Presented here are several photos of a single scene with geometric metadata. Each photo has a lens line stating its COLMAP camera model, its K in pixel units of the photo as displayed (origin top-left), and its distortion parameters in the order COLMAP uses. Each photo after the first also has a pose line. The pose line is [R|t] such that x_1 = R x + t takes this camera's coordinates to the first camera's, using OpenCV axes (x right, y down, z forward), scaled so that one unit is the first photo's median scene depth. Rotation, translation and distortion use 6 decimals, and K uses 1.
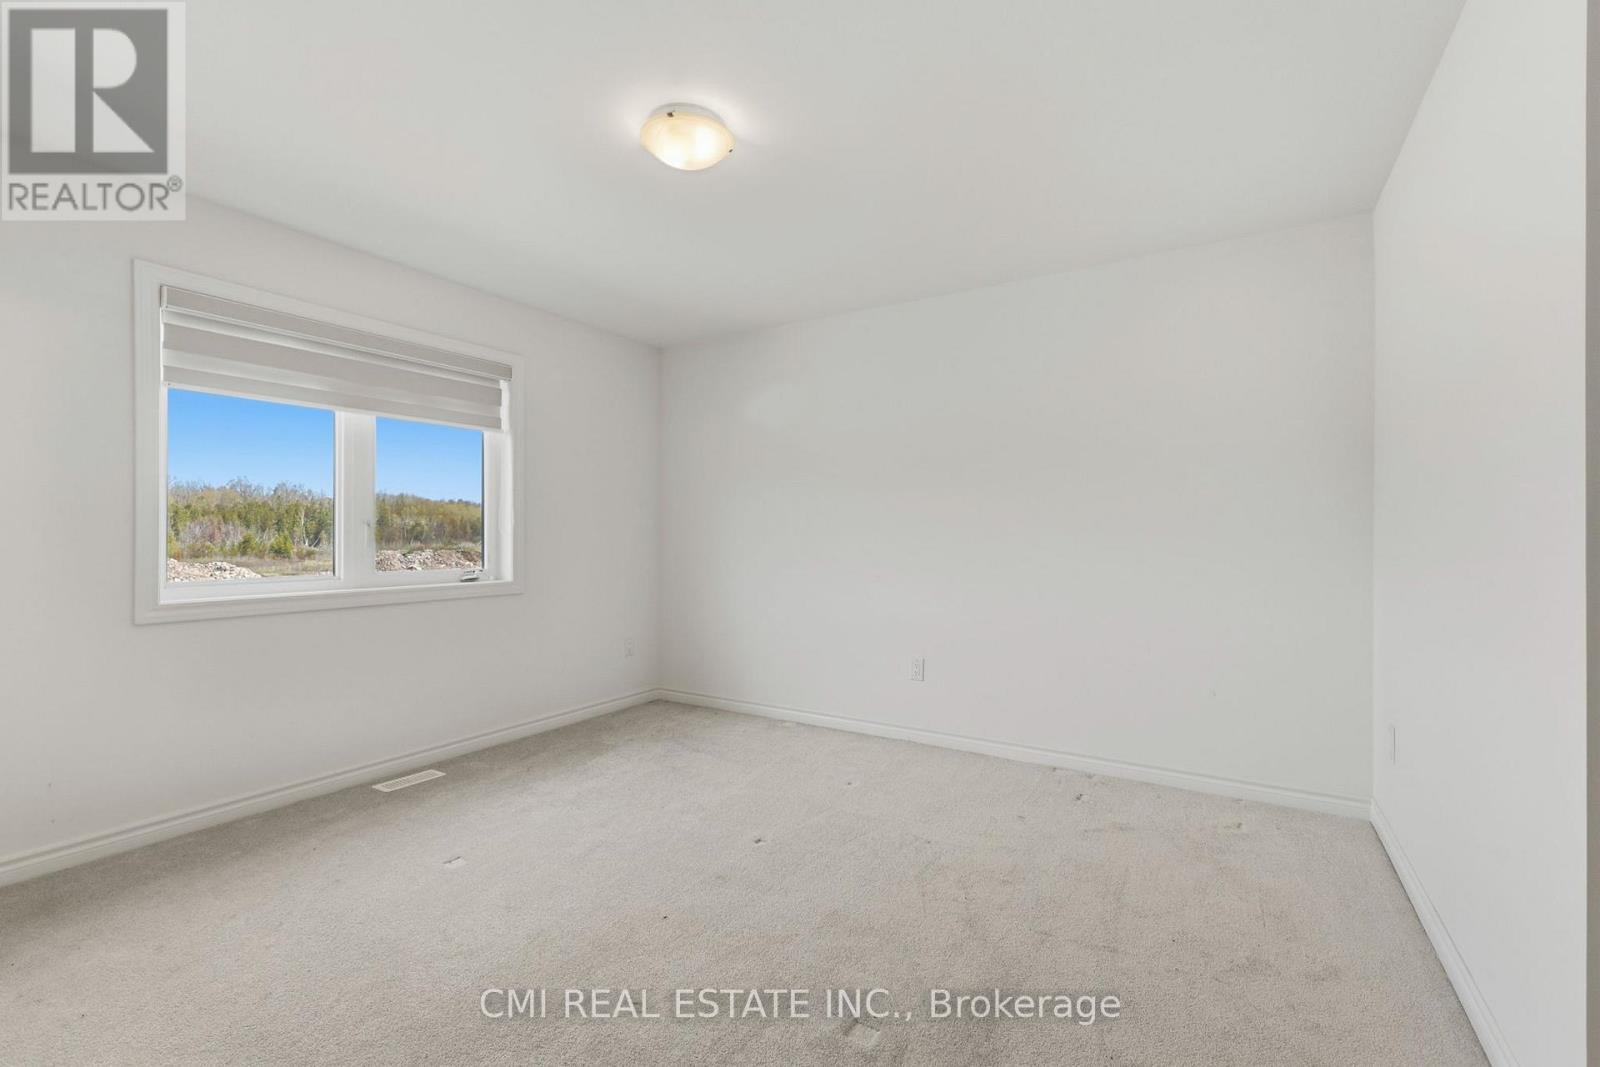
lens RADIAL K [[700.8, 0, 794.4], [0, 700.8, 532.6], [0, 0, 1]] dist [0.001210, 0.000308]
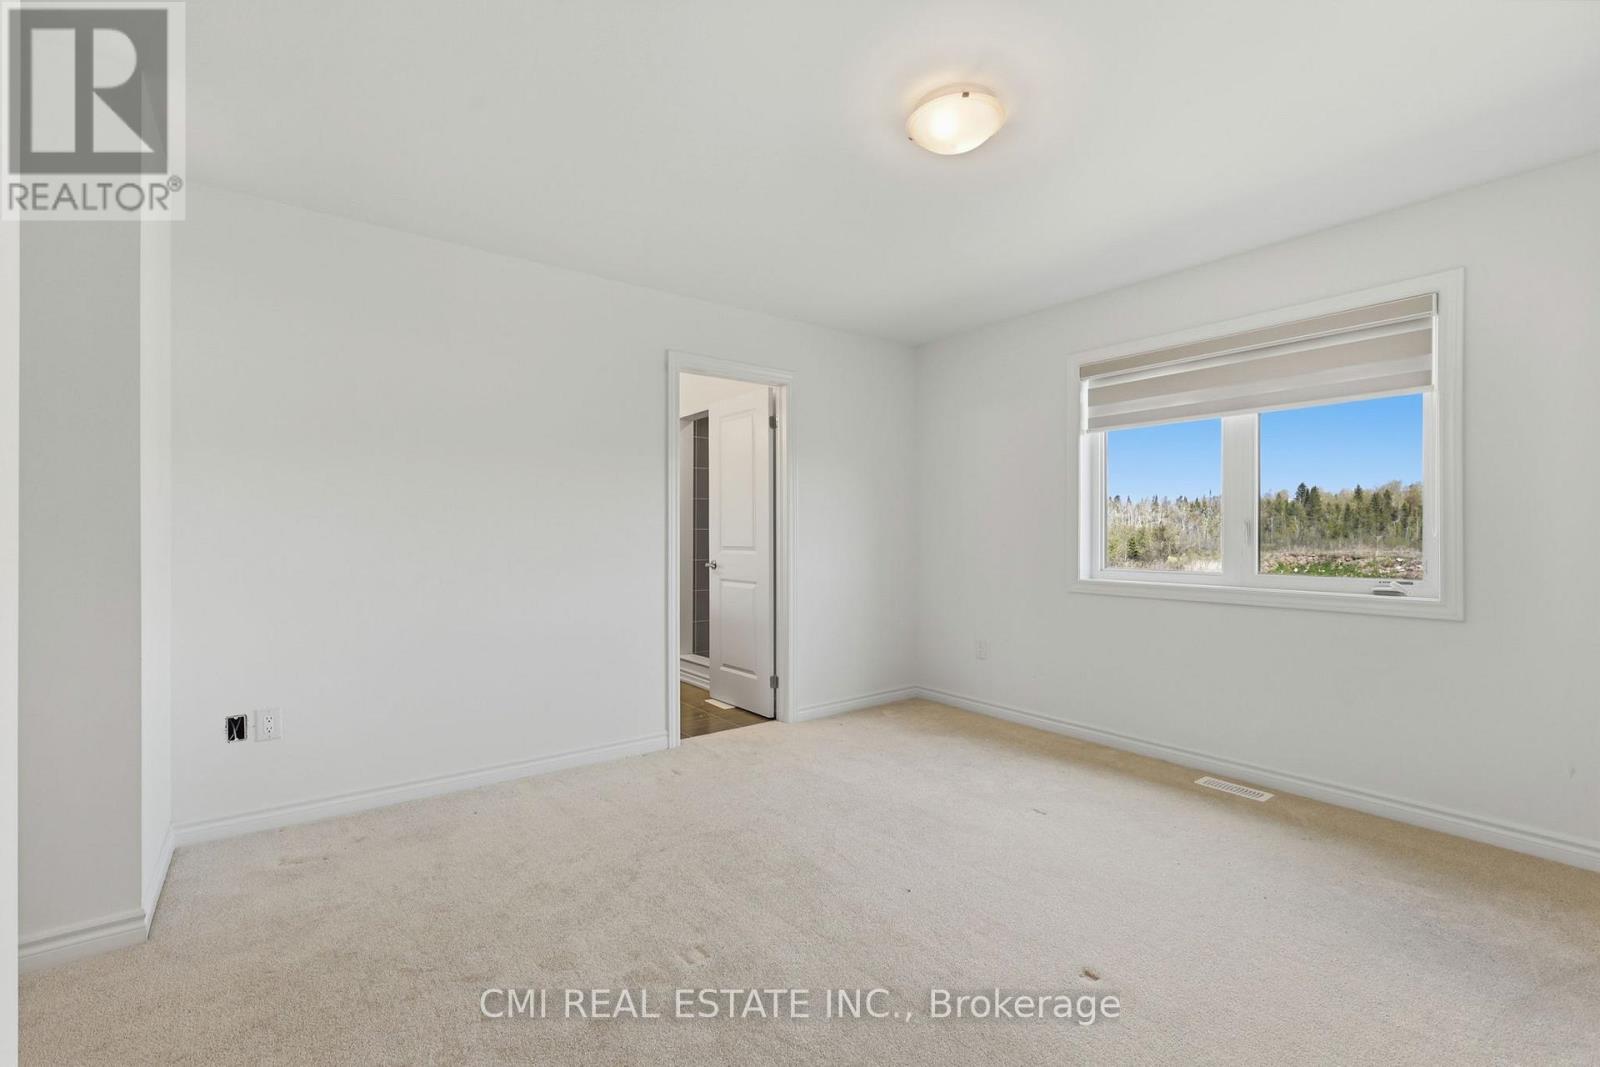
lens RADIAL K [[700.8, 0, 794.4], [0, 700.8, 532.6], [0, 0, 1]] dist [0.001210, 0.000308]
pose [[-0.353373, 0.005053, -0.935469, 0.542280], [0.007741, 0.999967, 0.002477, -0.006414], [0.935450, -0.006366, -0.353401, 0.742683]]
